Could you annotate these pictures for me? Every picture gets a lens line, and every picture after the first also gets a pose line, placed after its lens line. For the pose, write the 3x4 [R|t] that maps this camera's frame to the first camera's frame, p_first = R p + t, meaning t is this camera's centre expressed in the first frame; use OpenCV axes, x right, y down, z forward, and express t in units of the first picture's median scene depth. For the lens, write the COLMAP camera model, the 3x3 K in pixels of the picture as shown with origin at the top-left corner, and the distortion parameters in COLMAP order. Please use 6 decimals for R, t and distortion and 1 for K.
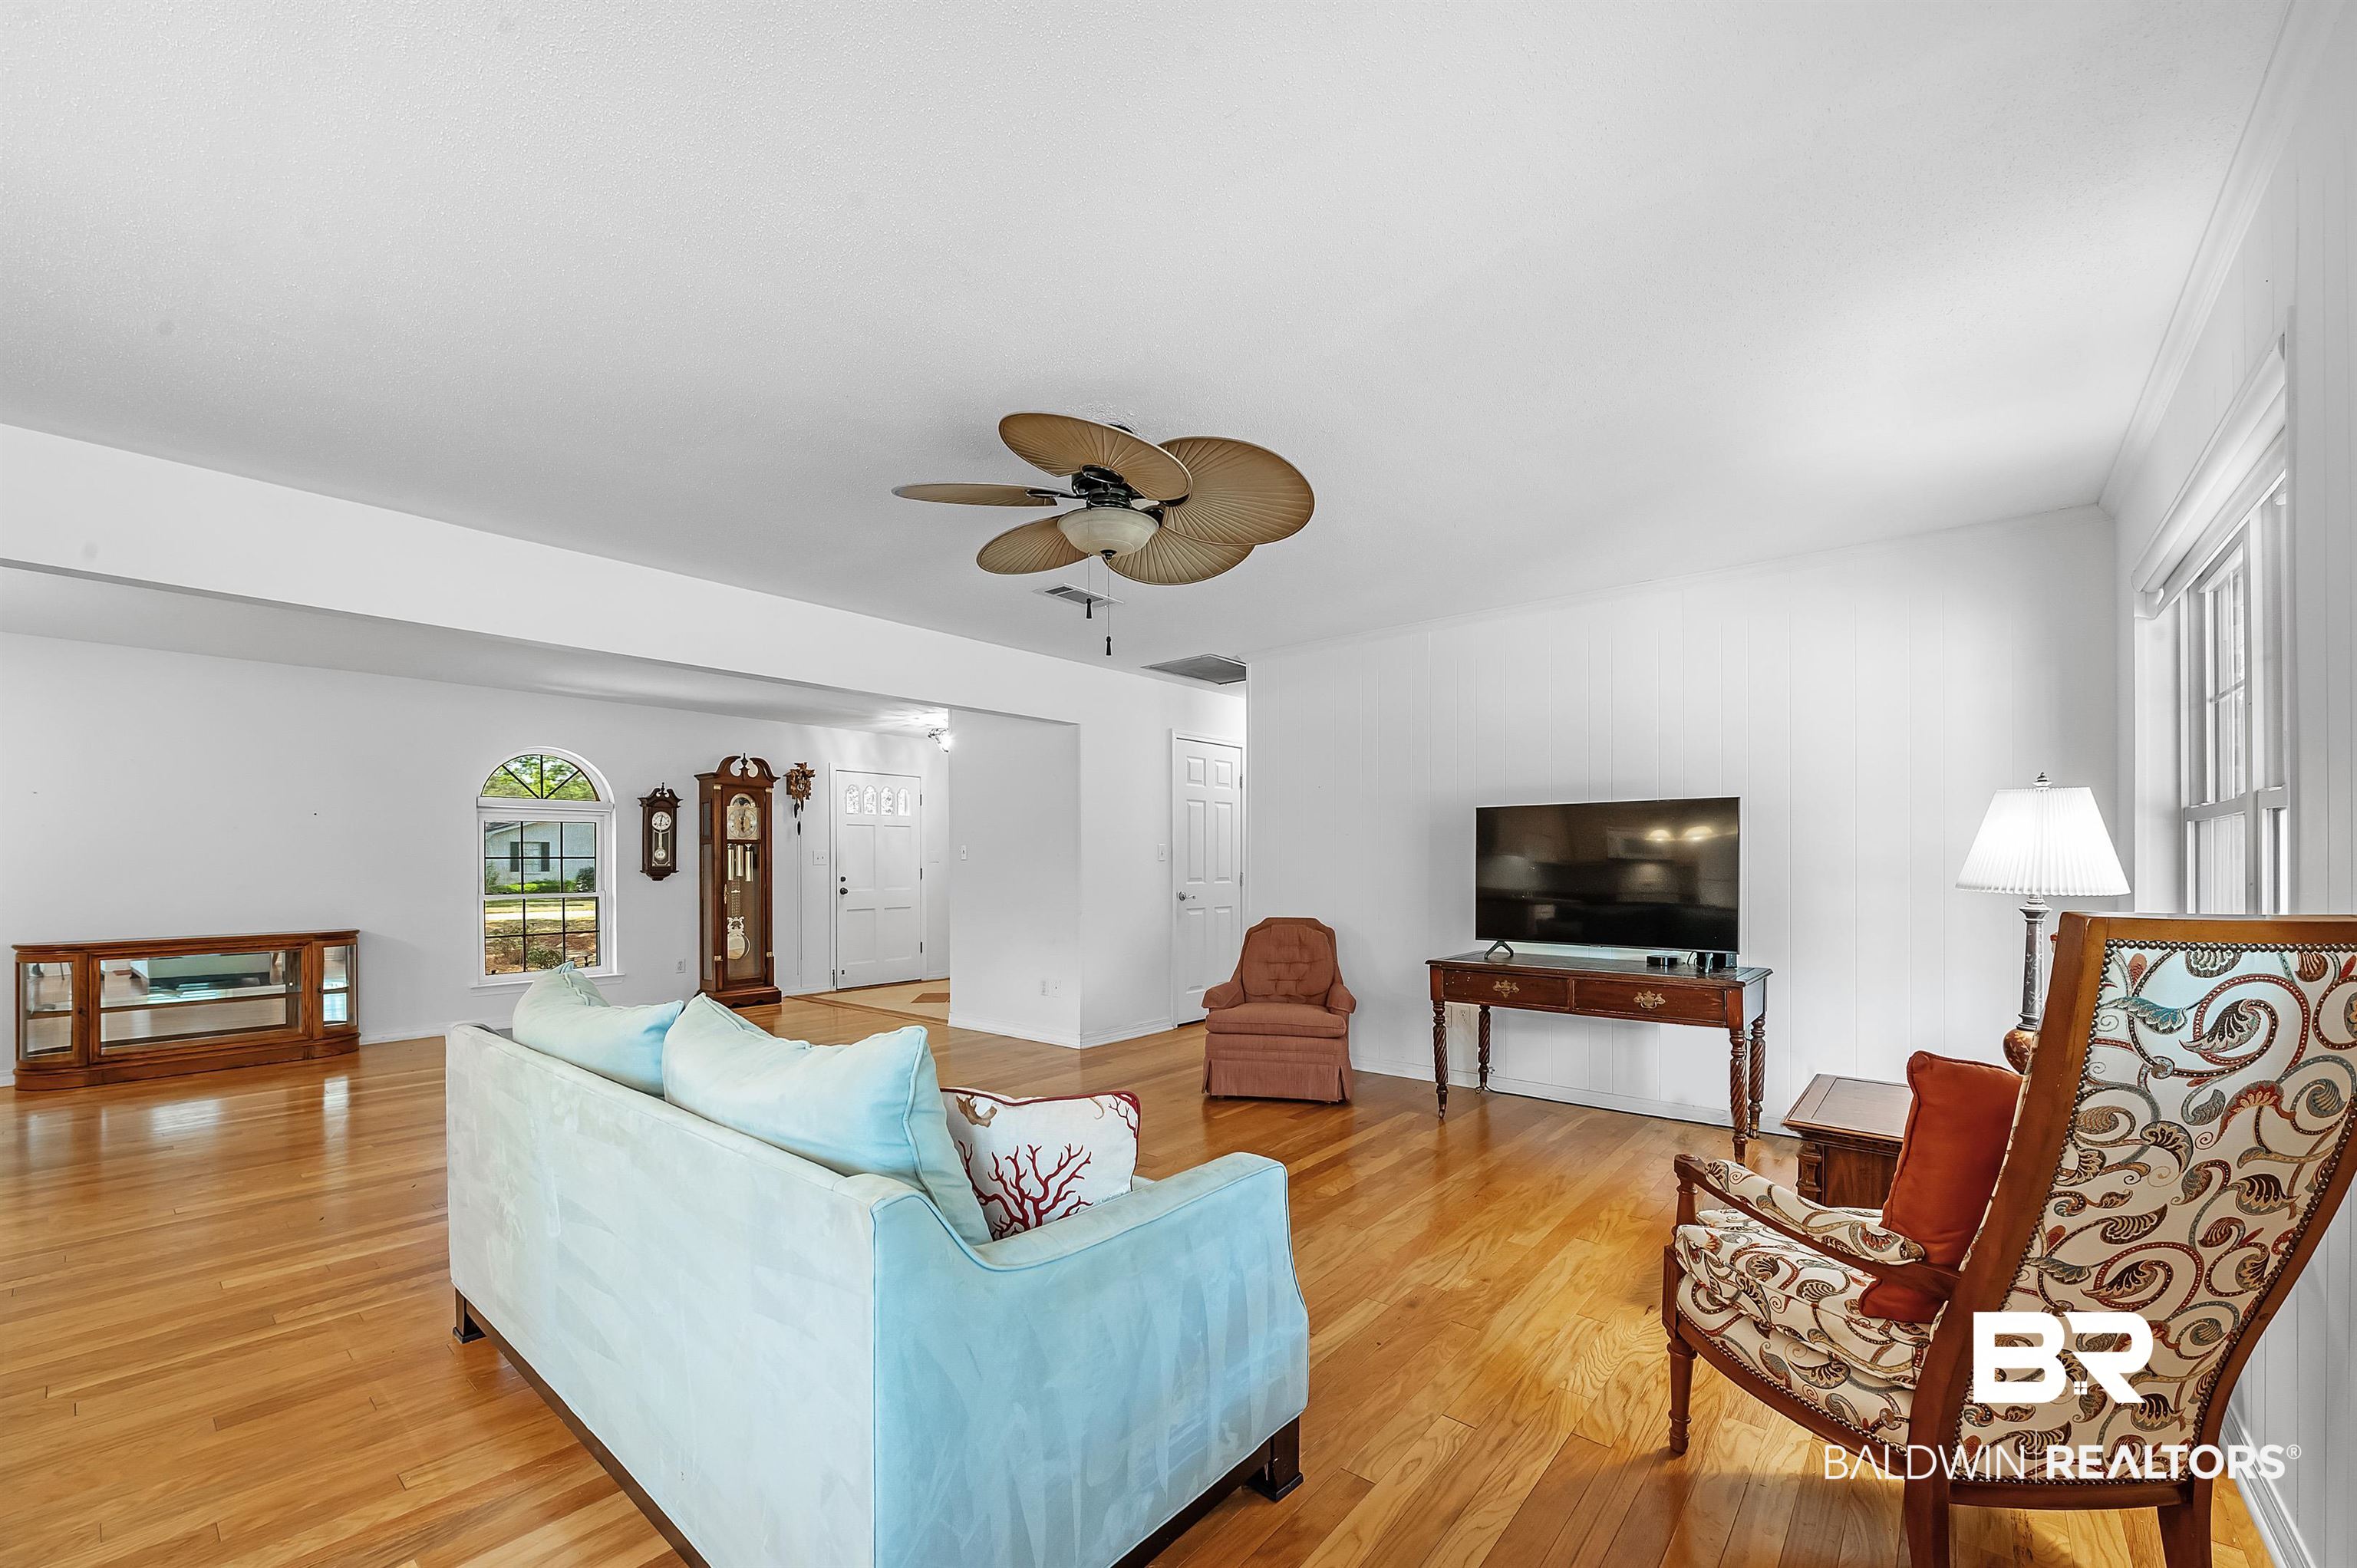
lens RADIAL K [[932.8, 0, 1189.7], [0, 932.8, 863.9], [0, 0, 1]] dist [0.001489, -0.005472]
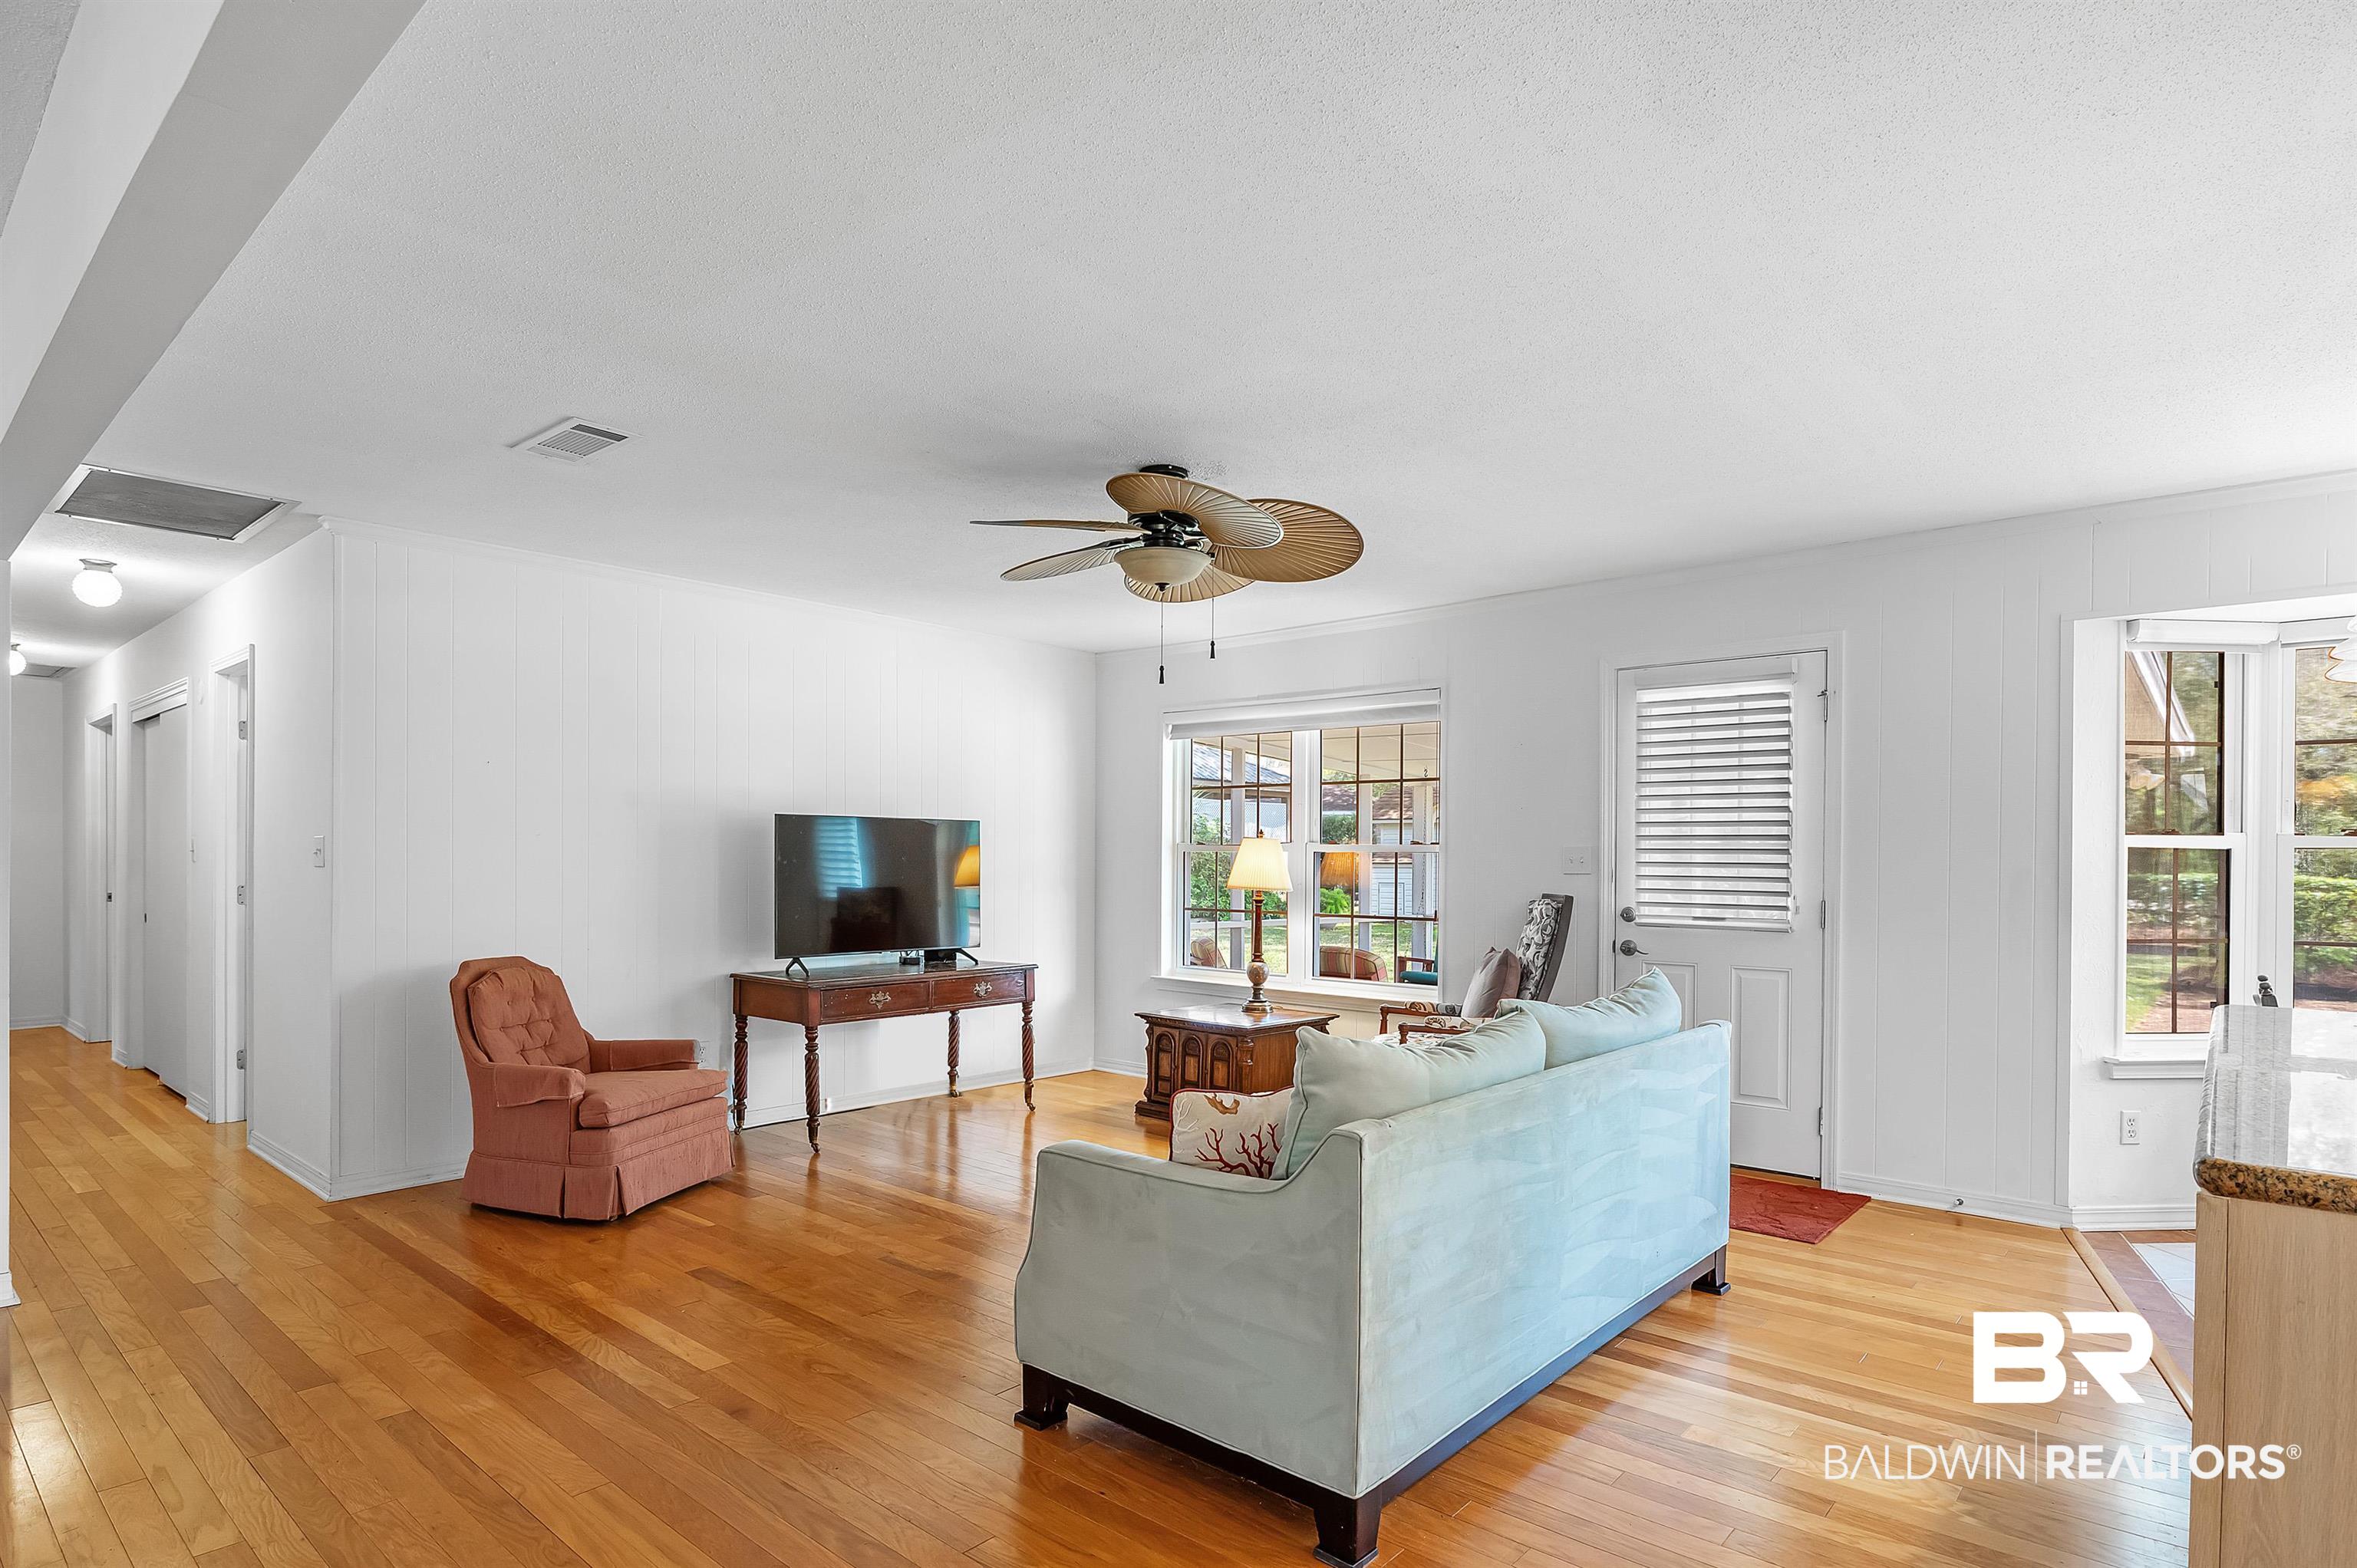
lens RADIAL K [[1224.7, 0, 1177.0], [0, 1224.7, 871.3], [0, 0, 1]] dist [-0.003250, -0.001053]
pose [[0.029829, -0.006088, 0.999536, -0.534526], [-0.005361, 0.999966, 0.006251, -0.008869], [-0.999541, -0.005545, 0.029795, 0.350717]]
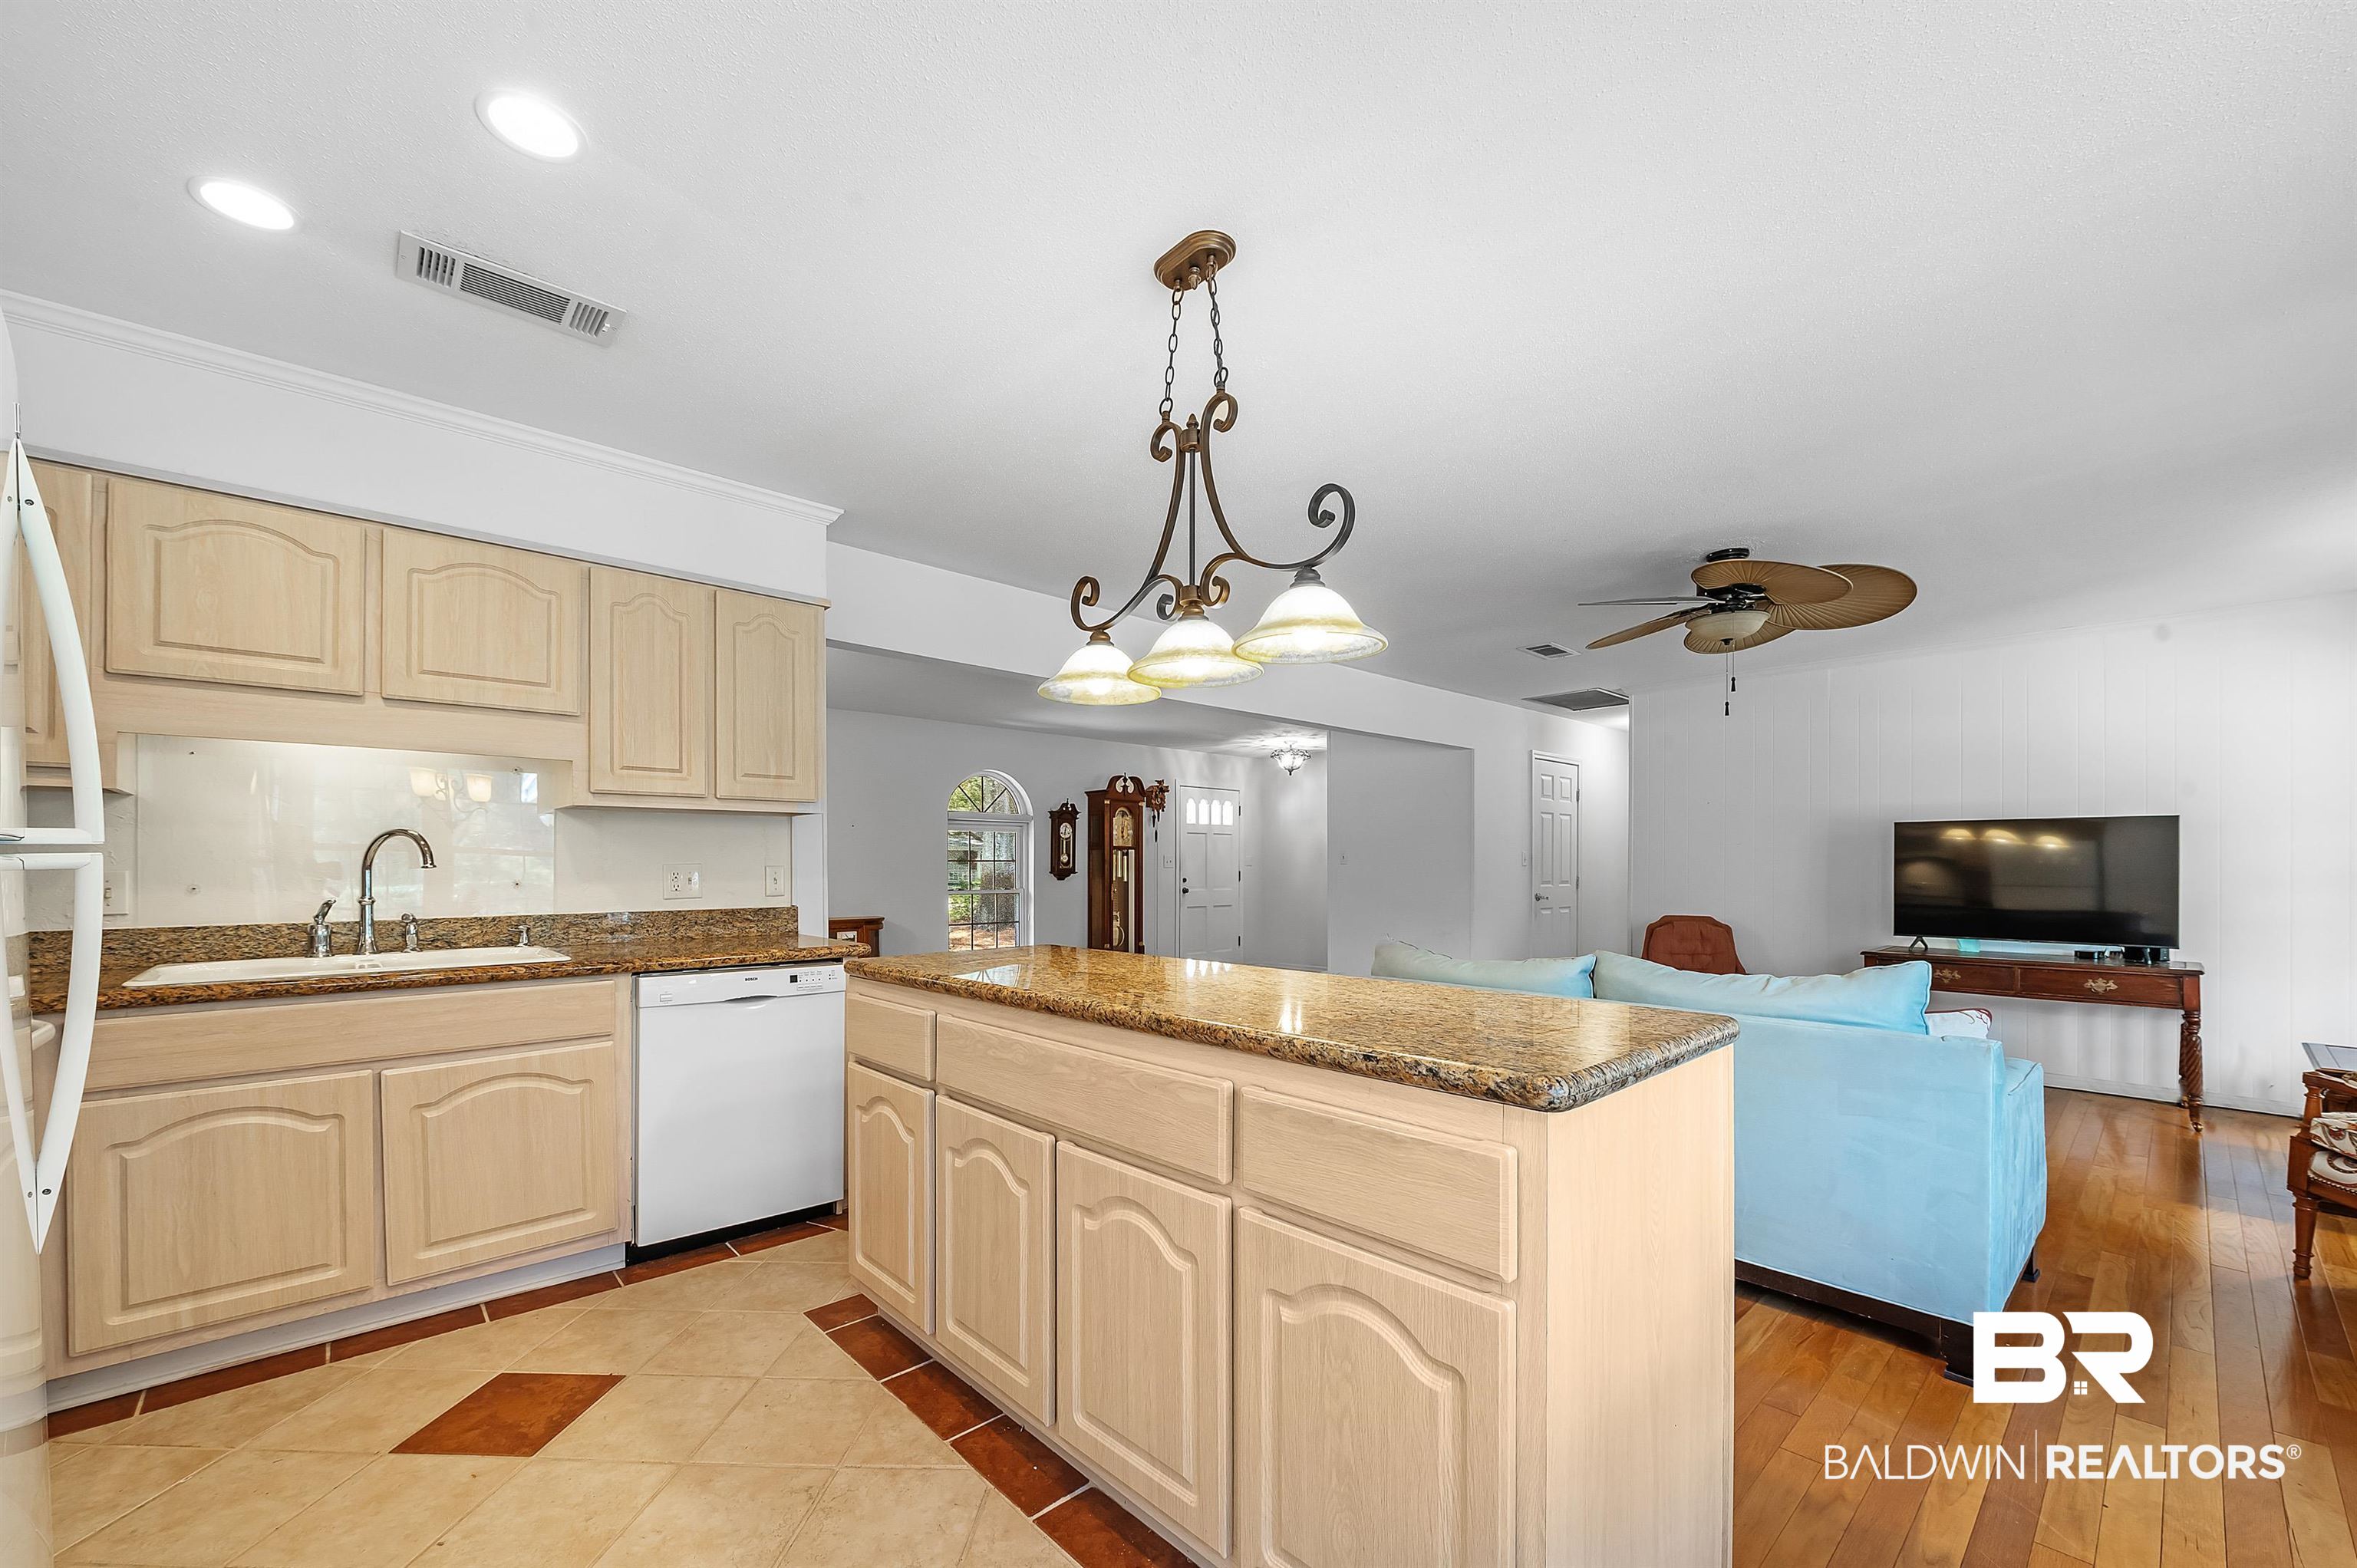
lens RADIAL K [[932.8, 0, 1189.7], [0, 932.8, 863.9], [0, 0, 1]] dist [0.001489, -0.005472]
pose [[0.990906, 0.004344, -0.134482, -0.250075], [-0.004863, 0.999982, -0.003527, 0.000306], [0.134465, 0.004149, 0.990910, -0.165929]]
